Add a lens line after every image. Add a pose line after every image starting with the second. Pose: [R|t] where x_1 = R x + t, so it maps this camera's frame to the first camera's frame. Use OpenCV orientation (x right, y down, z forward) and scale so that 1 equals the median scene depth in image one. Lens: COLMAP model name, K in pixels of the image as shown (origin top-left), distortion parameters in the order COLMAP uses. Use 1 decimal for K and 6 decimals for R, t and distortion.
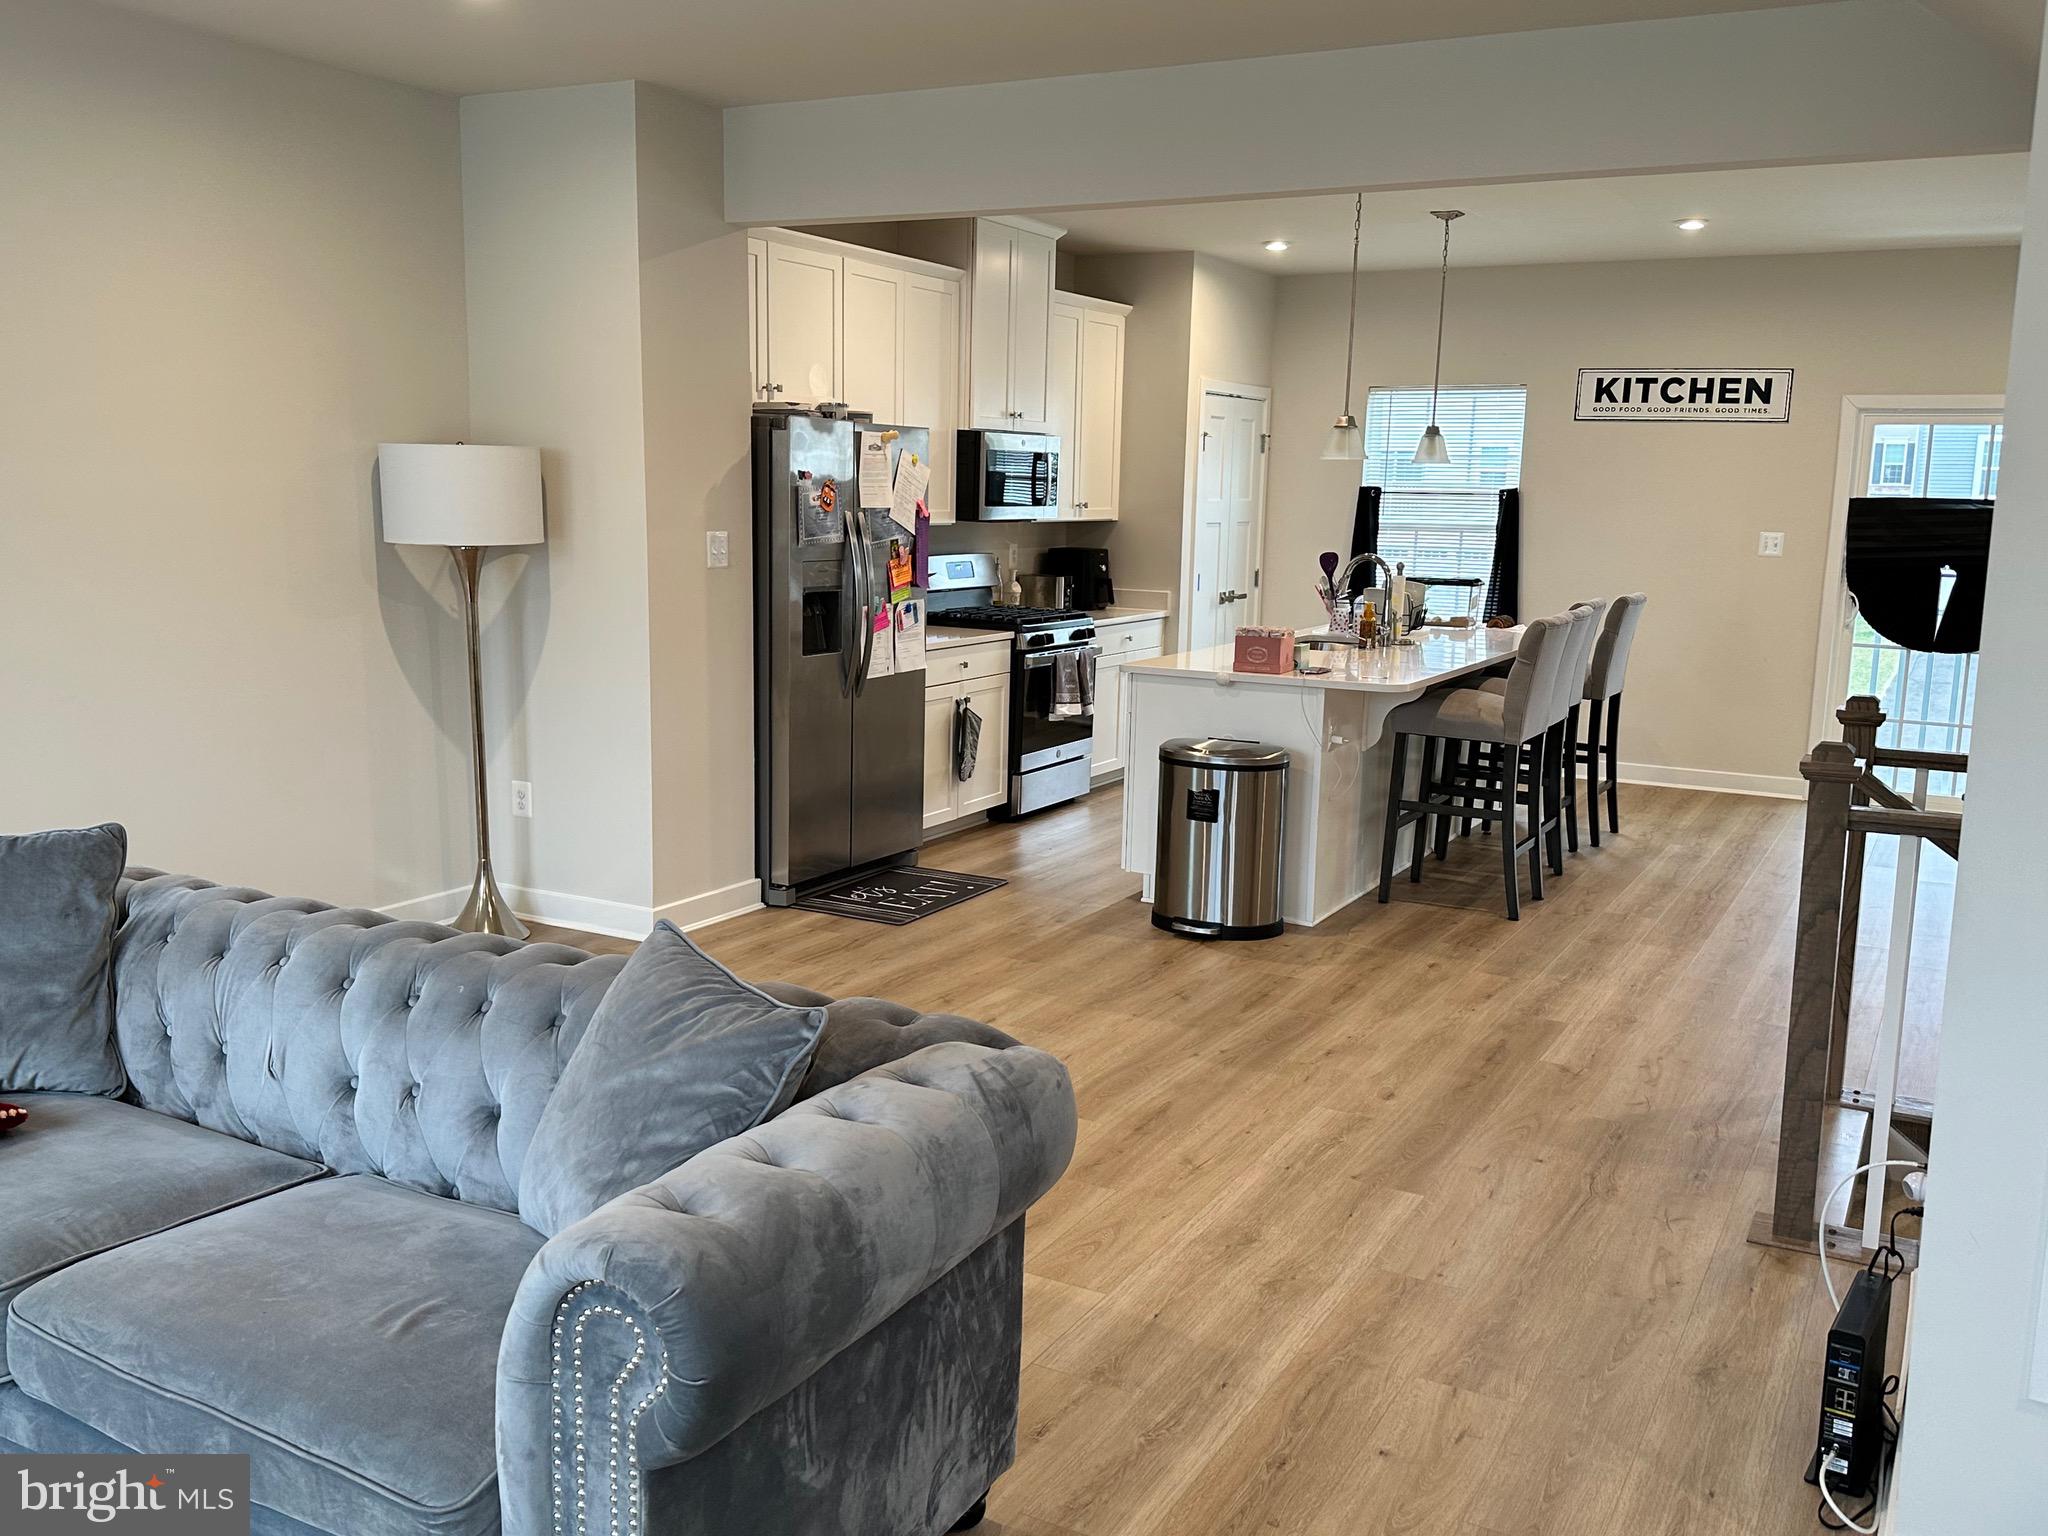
lens RADIAL K [[1782.1, 0, 1024.0], [0, 1782.1, 768.0], [0, 0, 1]] dist [0.227297, -0.407750]
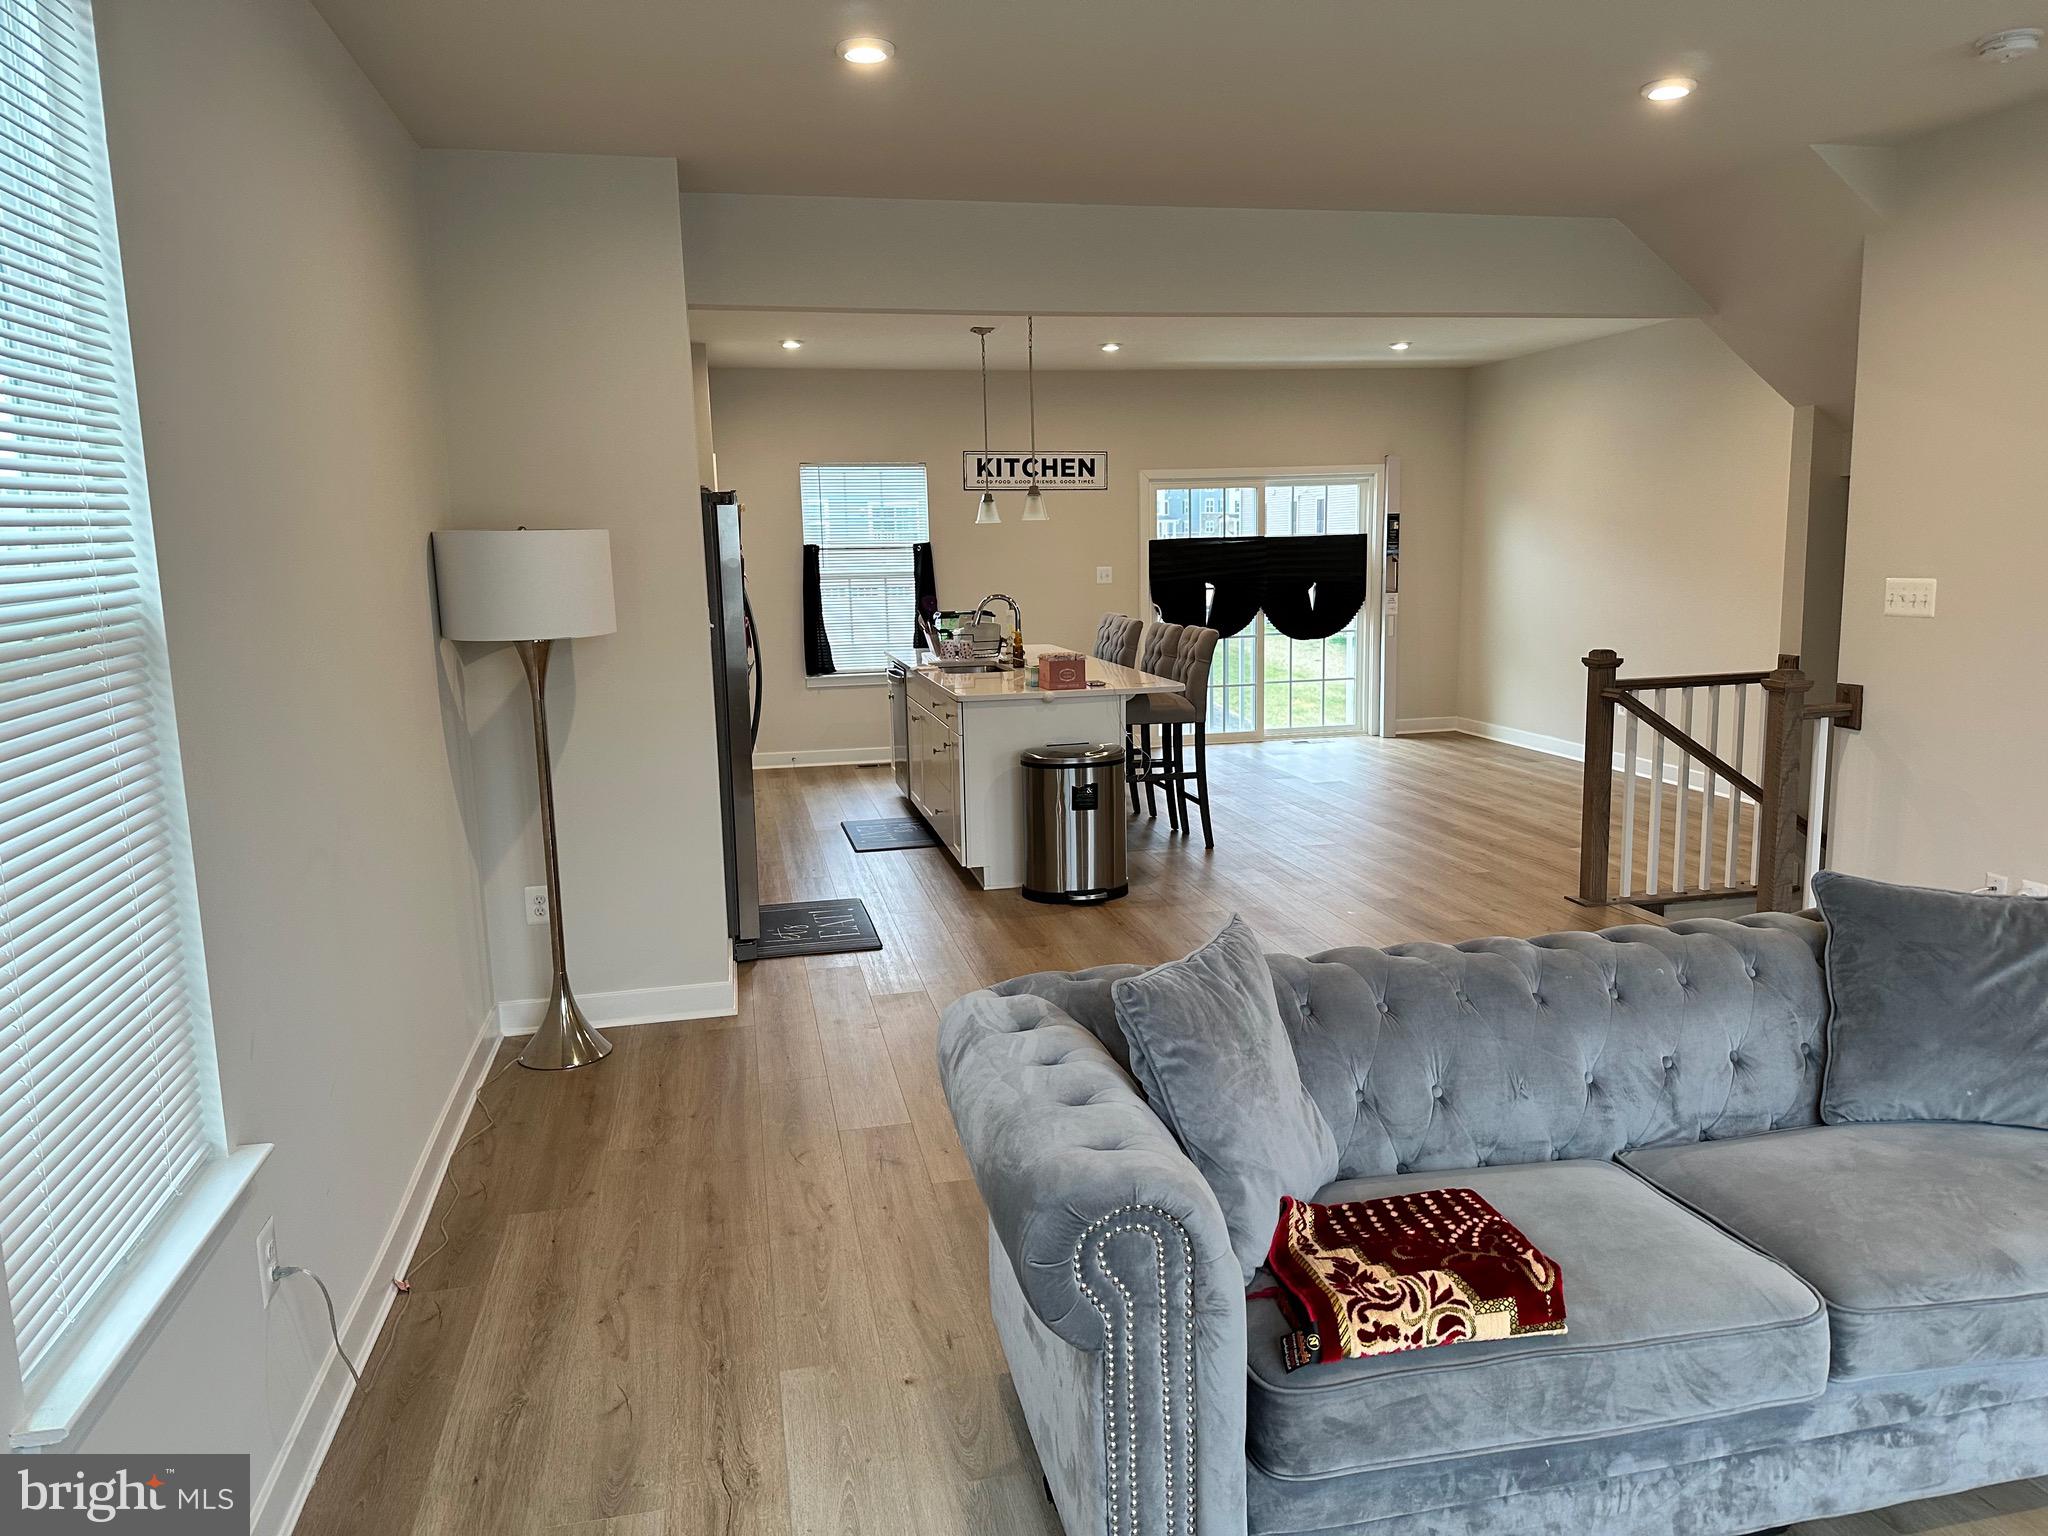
lens RADIAL K [[1452.6, 0, 1024.0], [0, 1452.6, 768.0], [0, 0, 1]] dist [0.203275, 0.000087]
pose [[0.755621, -0.143601, 0.639074, -0.393877], [0.145908, 0.988059, 0.049501, -0.038057], [-0.638551, 0.055842, 0.767551, 0.168344]]
